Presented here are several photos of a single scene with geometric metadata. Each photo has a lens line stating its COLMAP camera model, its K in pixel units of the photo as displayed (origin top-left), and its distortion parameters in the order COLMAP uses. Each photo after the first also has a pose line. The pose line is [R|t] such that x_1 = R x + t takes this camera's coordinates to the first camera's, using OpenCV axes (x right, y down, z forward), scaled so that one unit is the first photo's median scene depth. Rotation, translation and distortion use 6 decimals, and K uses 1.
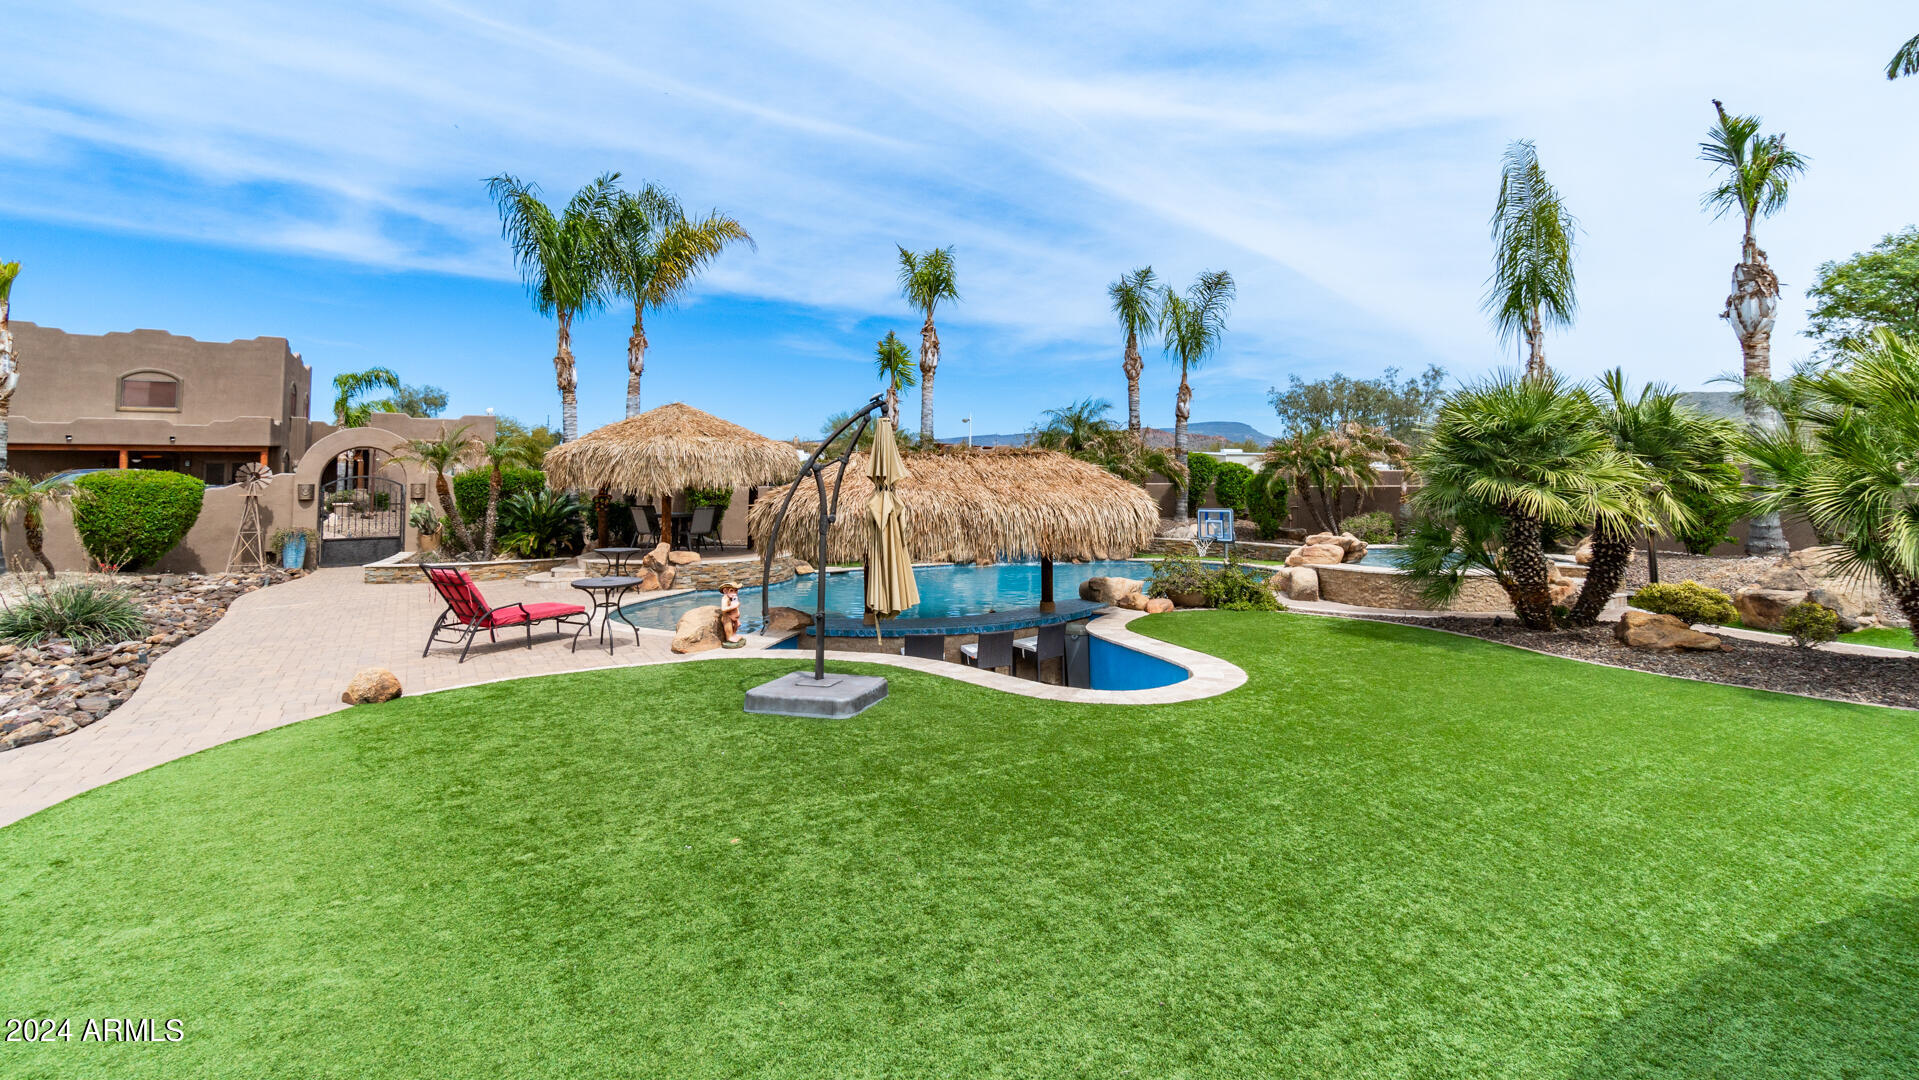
lens RADIAL K [[867.0, 0, 957.3], [0, 867.0, 456.2], [0, 0, 1]] dist [-0.000673, 0.000044]
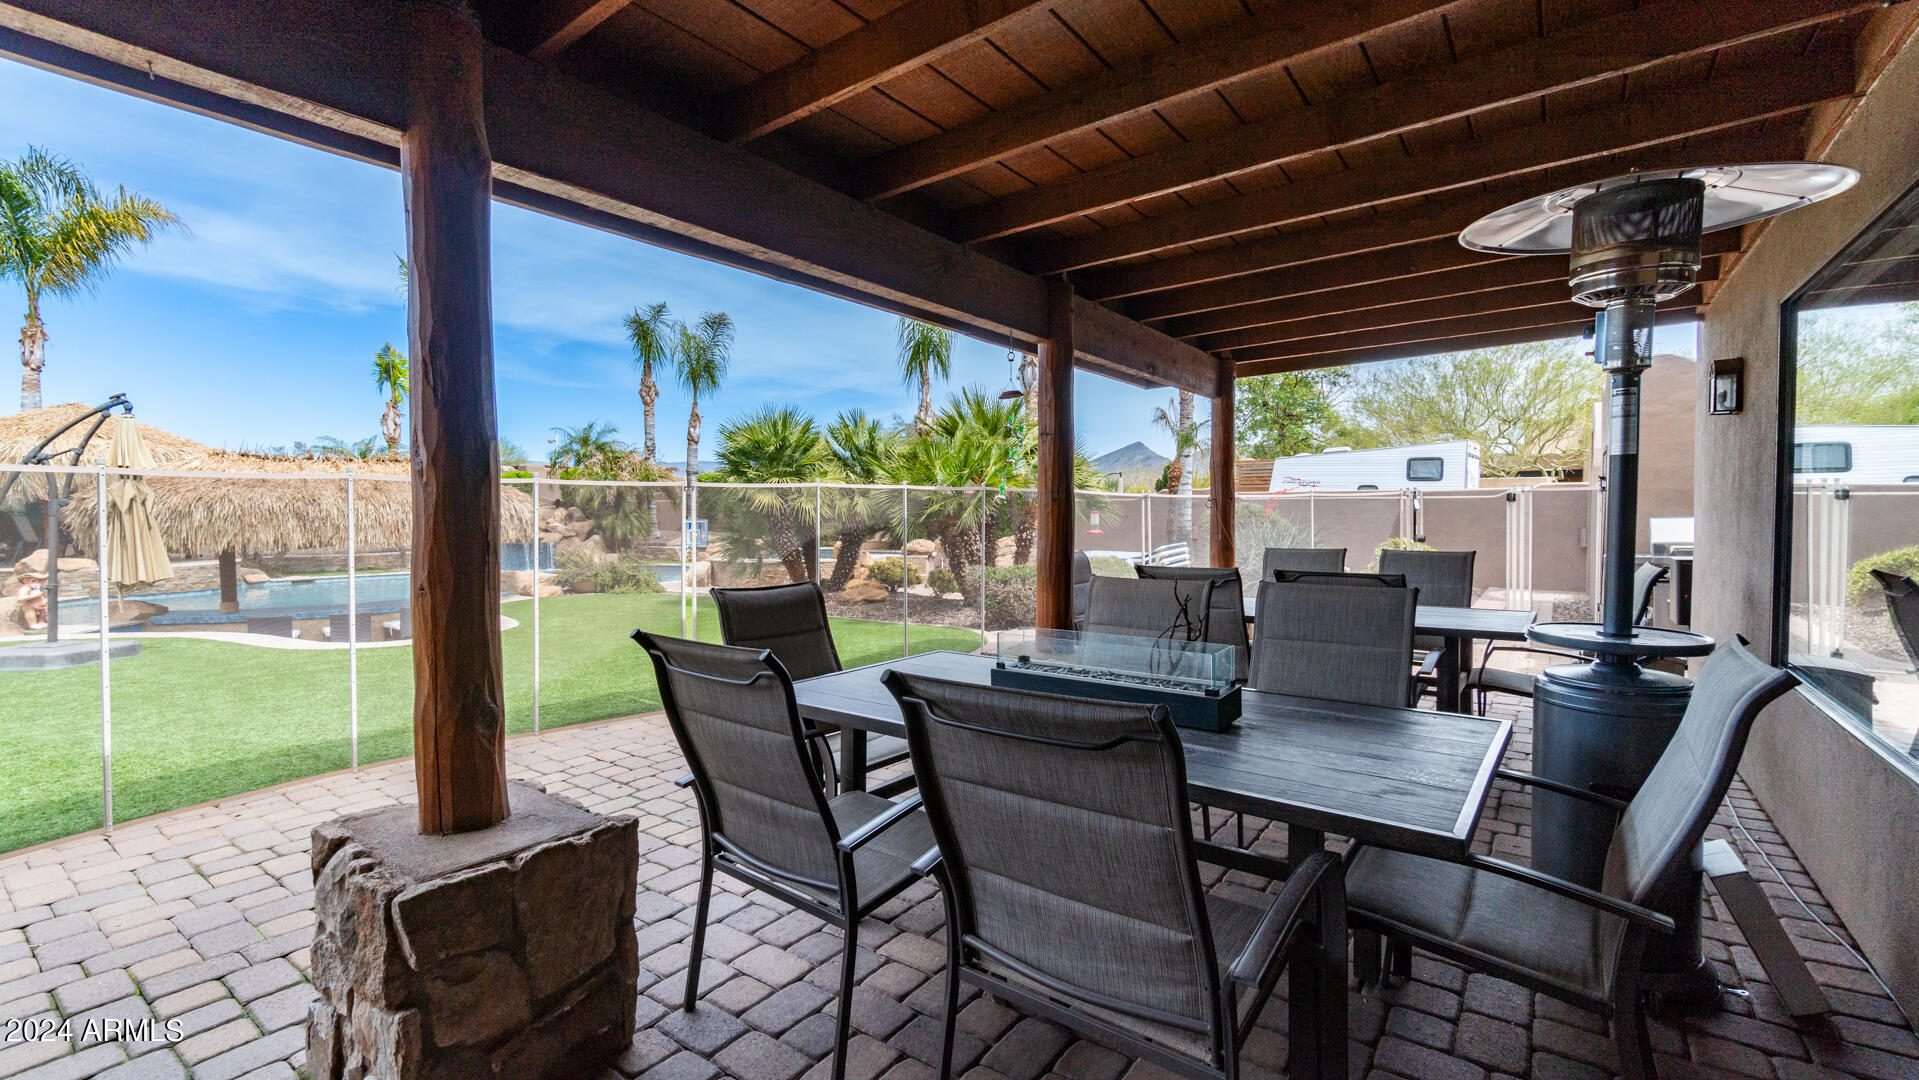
lens RADIAL K [[837.7, 0, 947.0], [0, 837.7, 544.3], [0, 0, 1]] dist [0.000385, 0.000419]
pose [[0.935311, -0.007203, 0.353754, 0.211903], [-0.017178, 0.997689, 0.065731, 0.013800], [-0.353410, -0.067556, 0.933026, -0.167345]]
